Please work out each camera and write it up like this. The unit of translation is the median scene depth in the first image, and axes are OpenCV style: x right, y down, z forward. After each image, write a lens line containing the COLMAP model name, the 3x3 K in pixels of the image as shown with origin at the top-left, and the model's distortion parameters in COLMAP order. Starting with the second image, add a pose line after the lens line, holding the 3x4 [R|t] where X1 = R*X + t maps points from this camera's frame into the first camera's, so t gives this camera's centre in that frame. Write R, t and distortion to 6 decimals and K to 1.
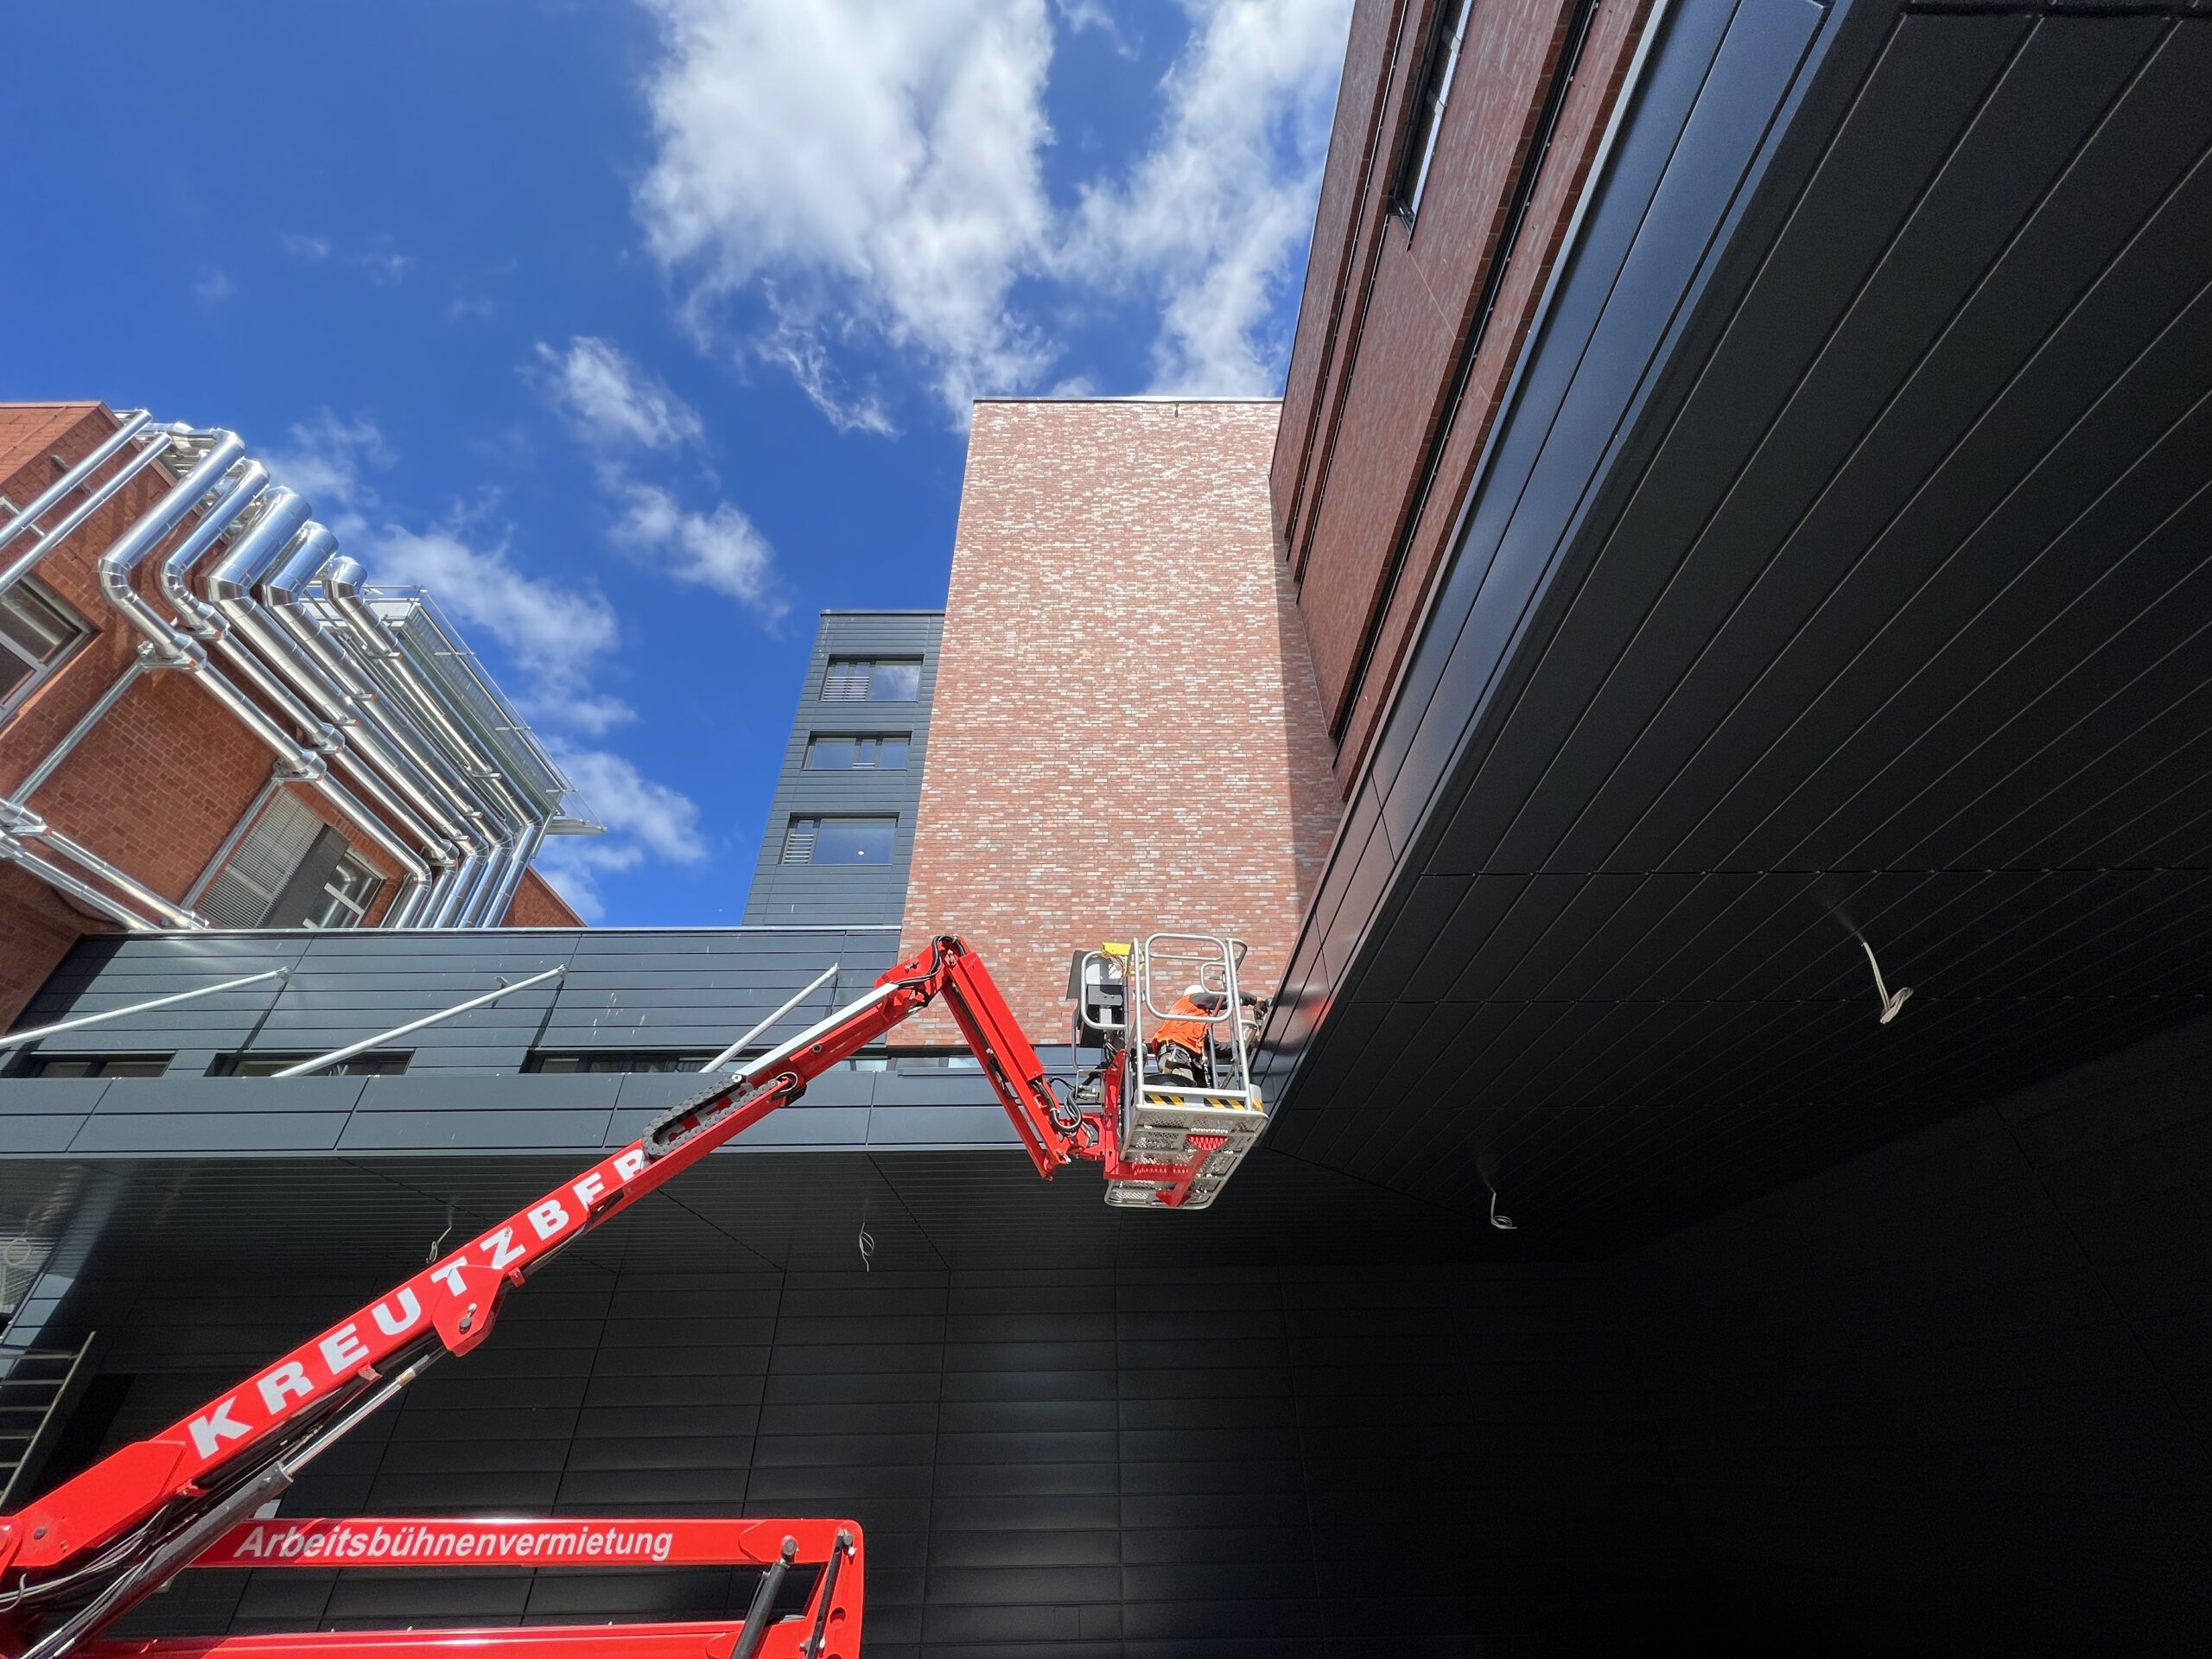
lens RADIAL K [[892.7, 0, 1106.7], [0, 892.7, 829.4], [0, 0, 1]] dist [0.000119, 0.000547]
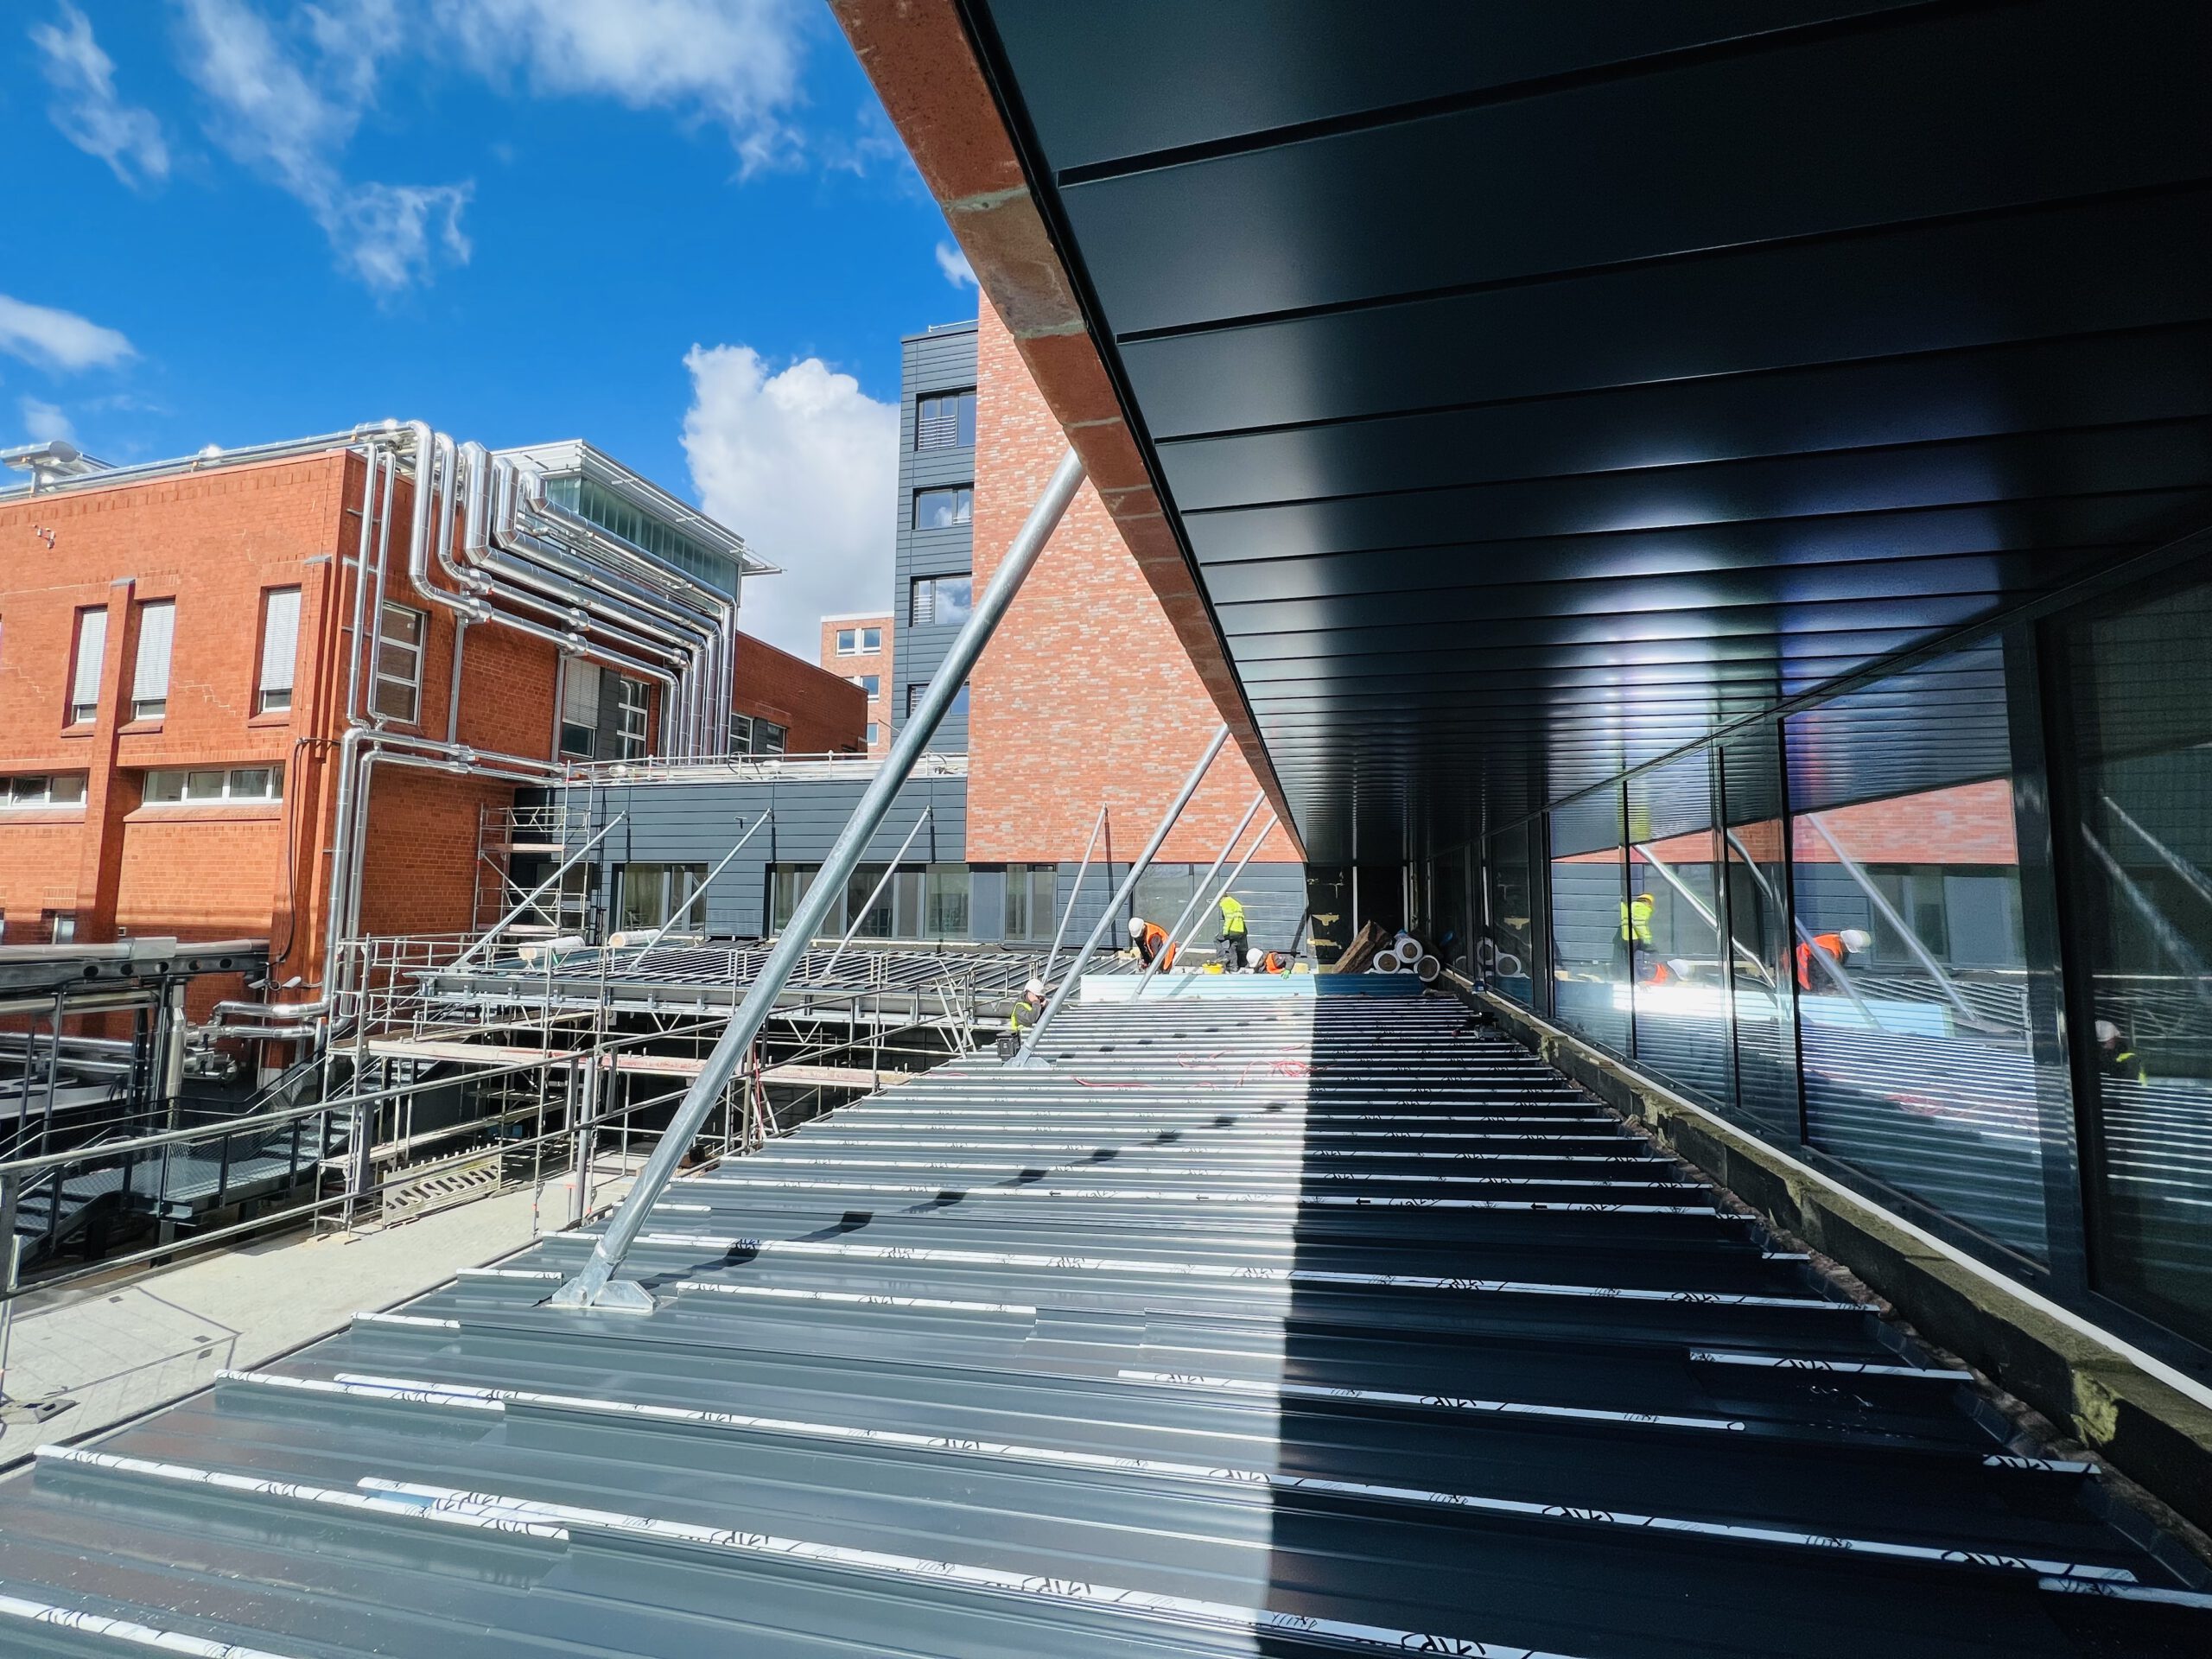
lens RADIAL K [[892.7, 0, 1103.1], [0, 892.7, 828.4], [0, 0, 1]] dist [0.000119, 0.000547]
pose [[0.966584, 0.001306, -0.256348, 0.315475], [0.130848, 0.857398, 0.497742, -0.455296], [0.220442, -0.514652, 0.828576, -0.165380]]
